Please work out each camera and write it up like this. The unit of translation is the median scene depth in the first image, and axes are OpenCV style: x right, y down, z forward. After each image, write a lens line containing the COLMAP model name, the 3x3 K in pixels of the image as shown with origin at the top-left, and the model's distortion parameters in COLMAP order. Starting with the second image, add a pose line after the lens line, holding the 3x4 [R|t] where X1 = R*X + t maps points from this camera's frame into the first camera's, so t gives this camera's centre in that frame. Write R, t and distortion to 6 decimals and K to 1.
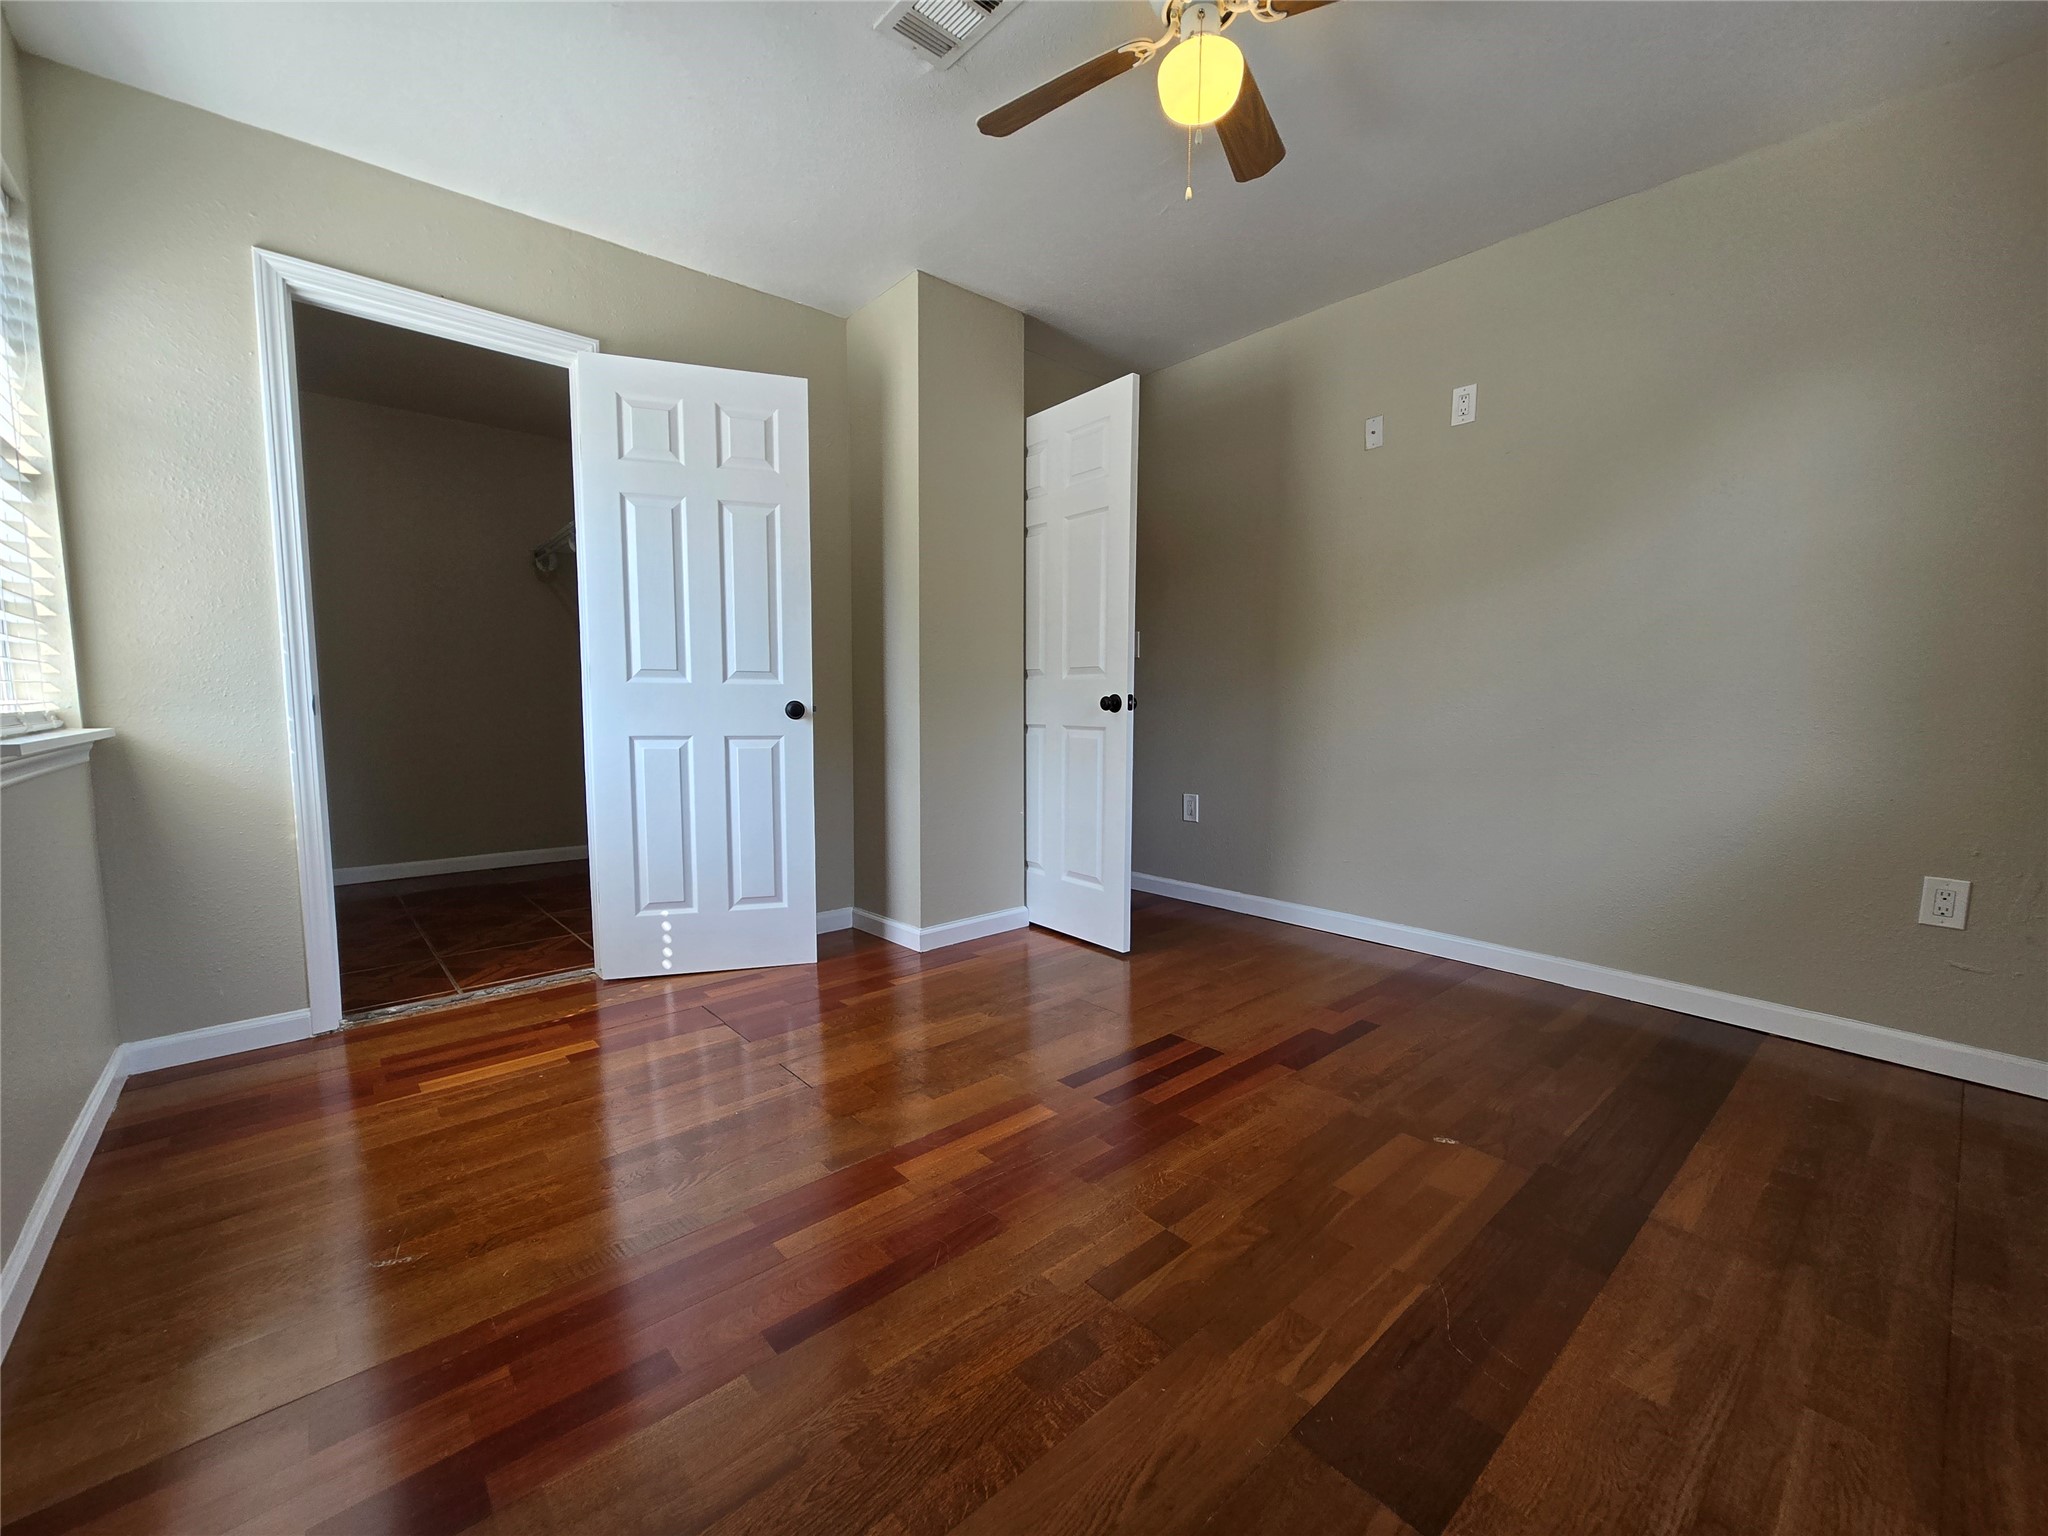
lens RADIAL K [[836.1, 0, 1025.3], [0, 836.1, 784.3], [0, 0, 1]] dist [-0.000742, 0.003246]
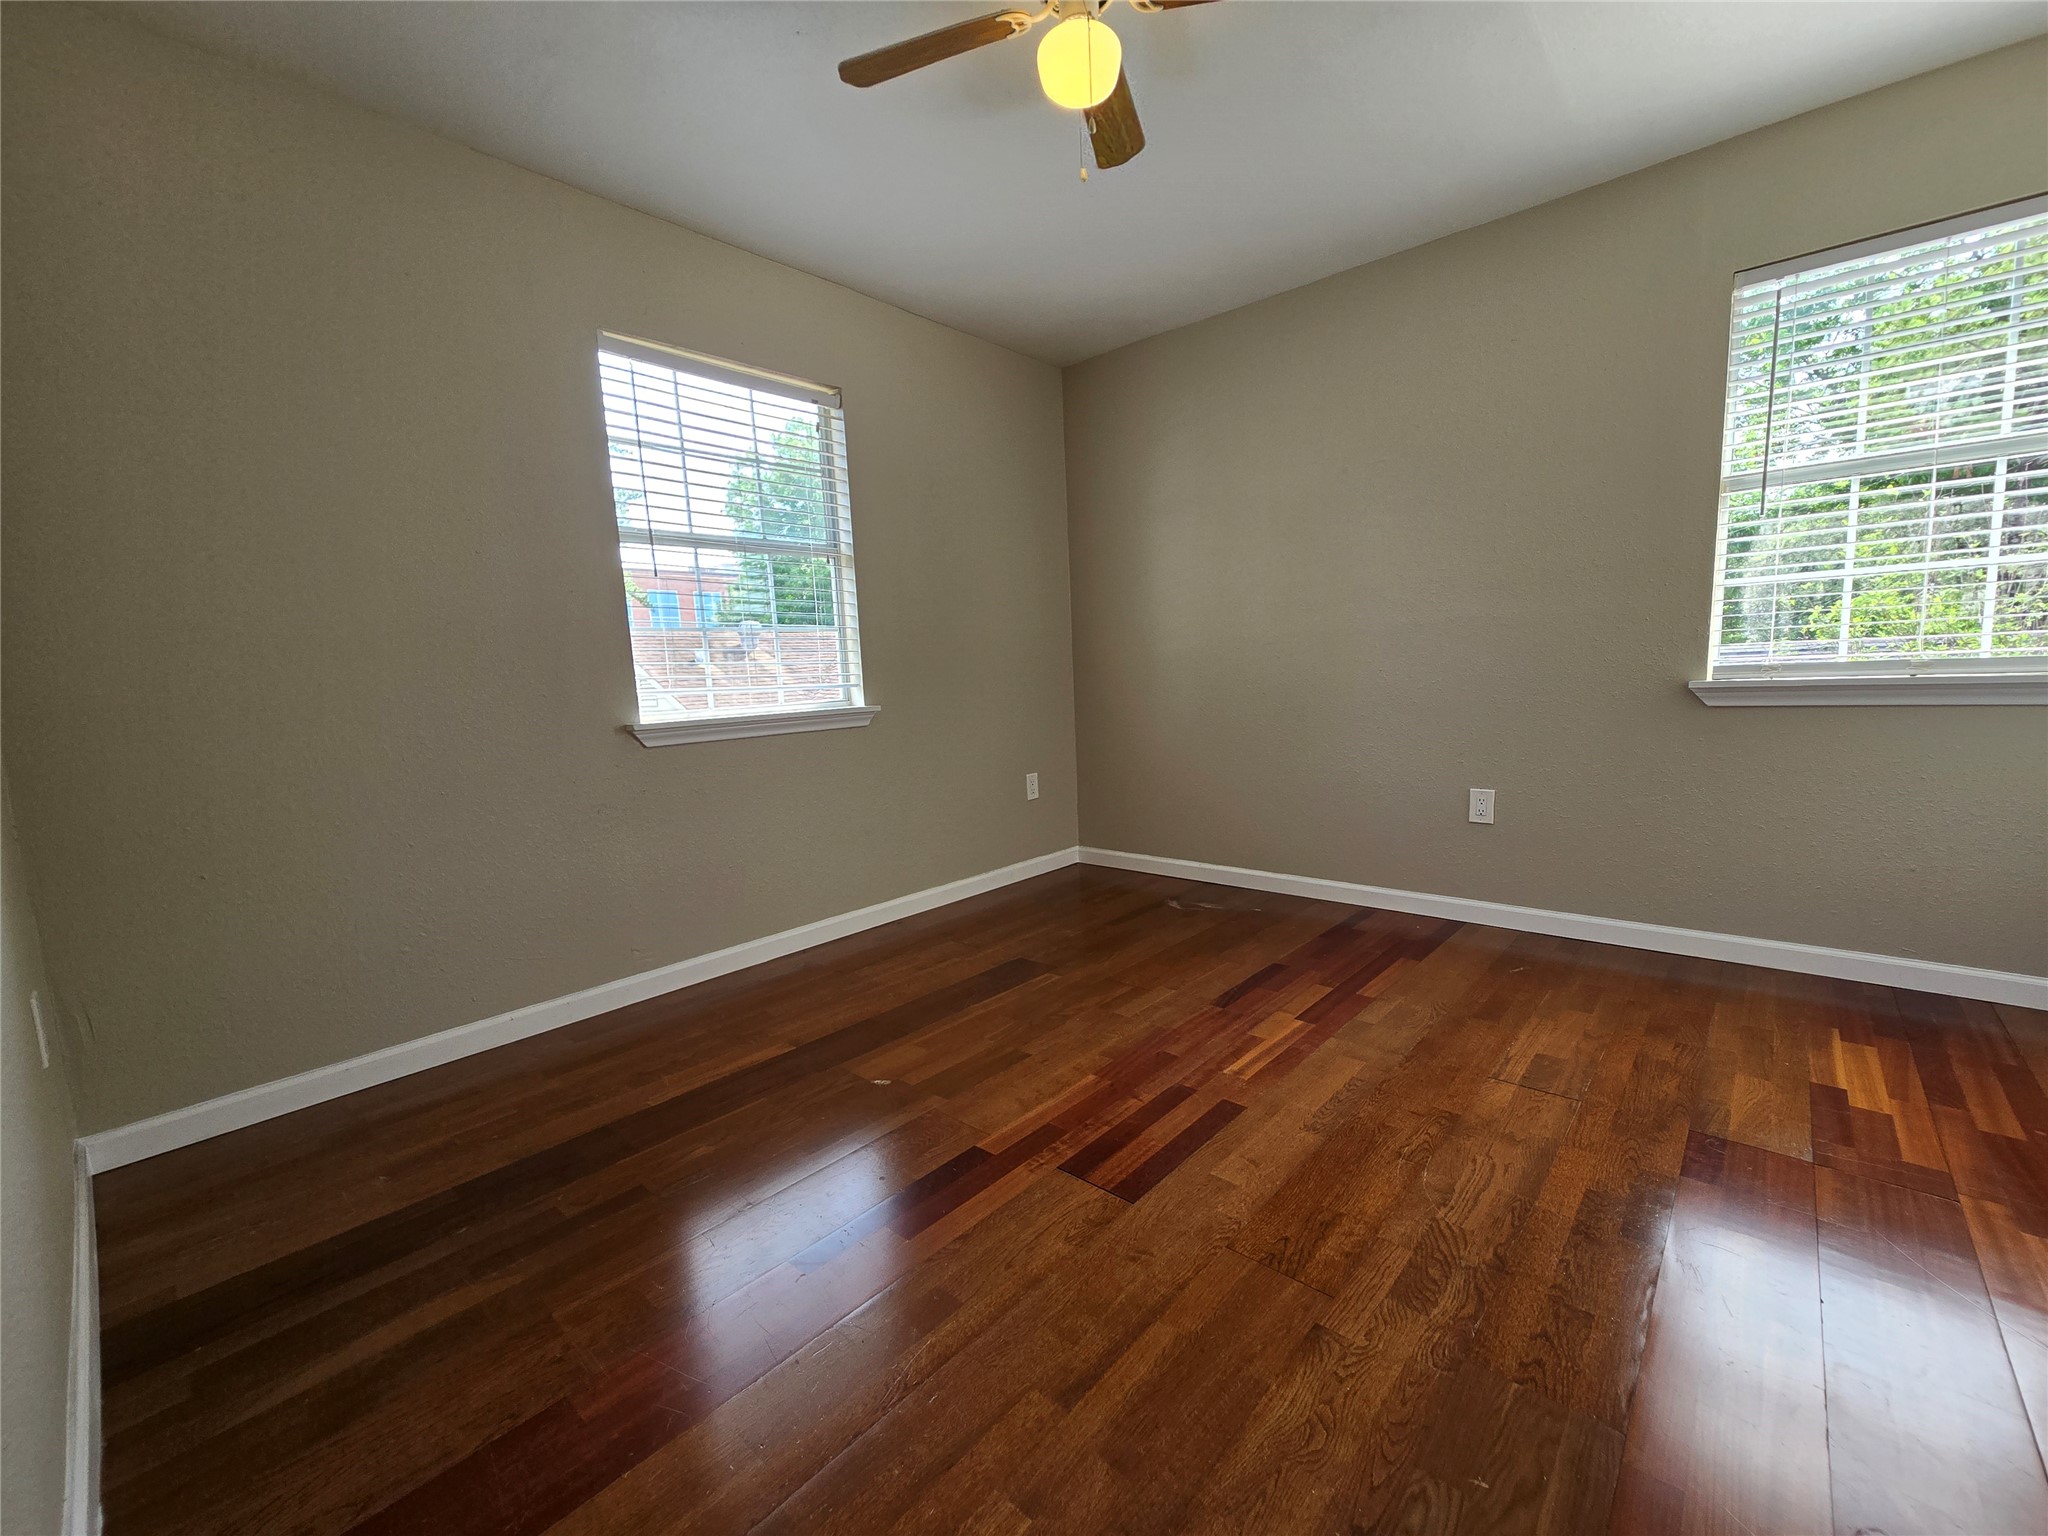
lens RADIAL K [[836.1, 0, 1025.3], [0, 836.1, 784.3], [0, 0, 1]] dist [-0.000742, 0.003246]
pose [[-0.991752, 0.054177, -0.116159, 0.434666], [0.027406, 0.974951, 0.220725, -0.229040], [0.125208, 0.215721, -0.968394, 2.139170]]
